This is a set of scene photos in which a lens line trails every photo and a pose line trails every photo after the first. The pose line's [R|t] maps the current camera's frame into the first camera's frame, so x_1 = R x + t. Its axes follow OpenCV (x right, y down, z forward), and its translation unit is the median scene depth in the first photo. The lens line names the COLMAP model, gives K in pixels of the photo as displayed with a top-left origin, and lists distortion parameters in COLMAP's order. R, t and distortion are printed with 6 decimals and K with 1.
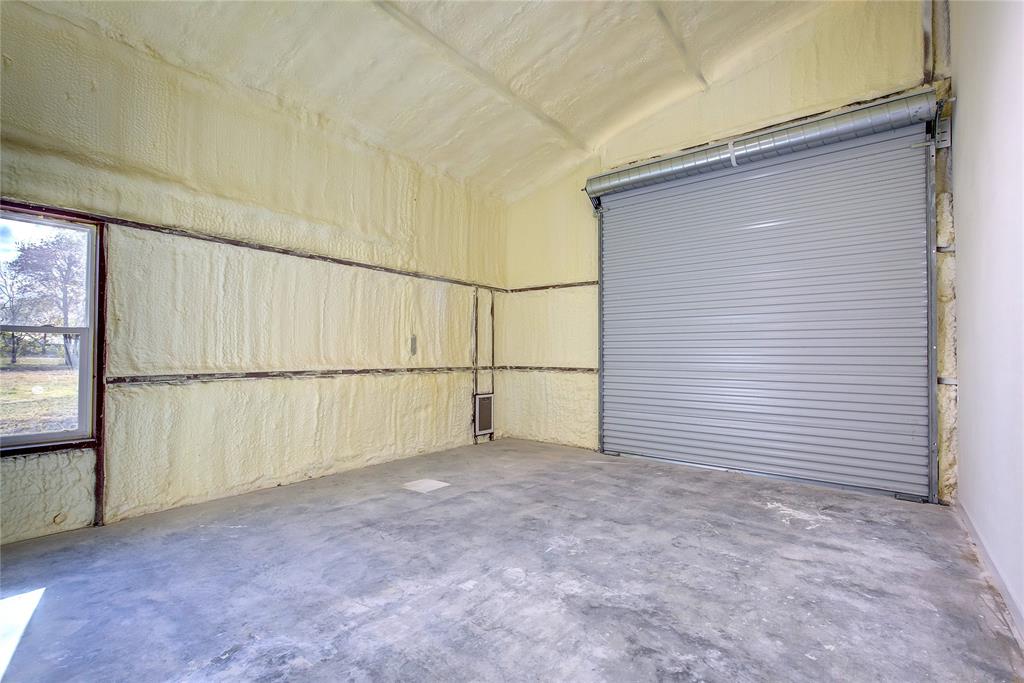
lens RADIAL K [[465.8, 0, 514.6], [0, 465.8, 344.8], [0, 0, 1]] dist [-0.003271, -0.000243]
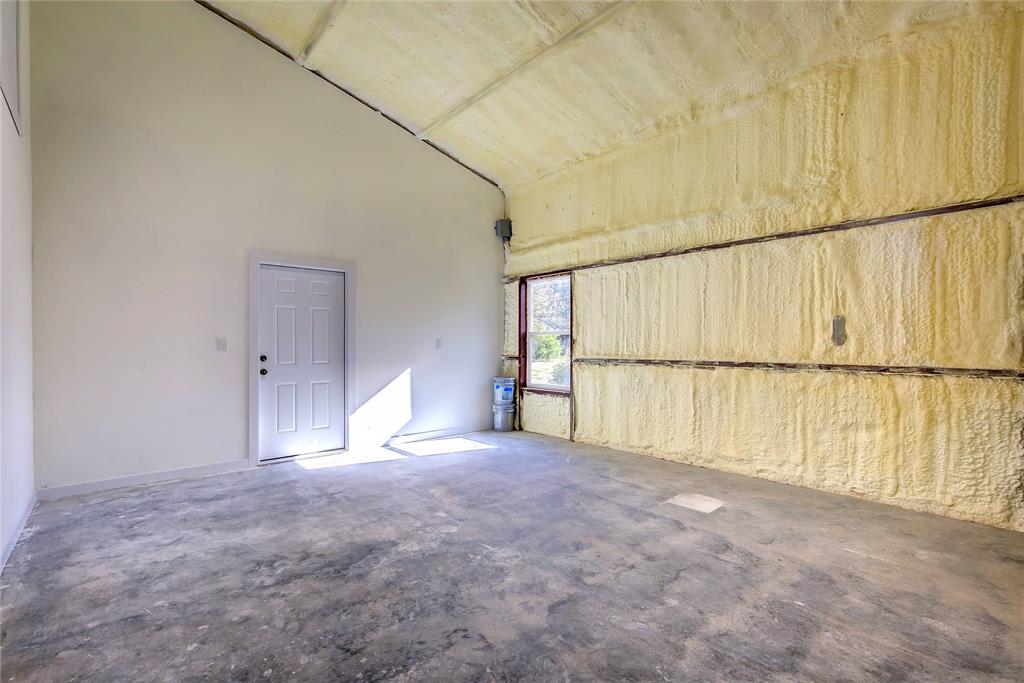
lens RADIAL K [[465.8, 0, 515.0], [0, 465.8, 345.8], [0, 0, 1]] dist [-0.003271, -0.000243]
pose [[-0.178257, -0.002978, -0.983979, 0.766871], [0.019458, 0.999789, -0.006551, 0.025129], [0.983792, -0.020314, -0.178162, 0.937434]]
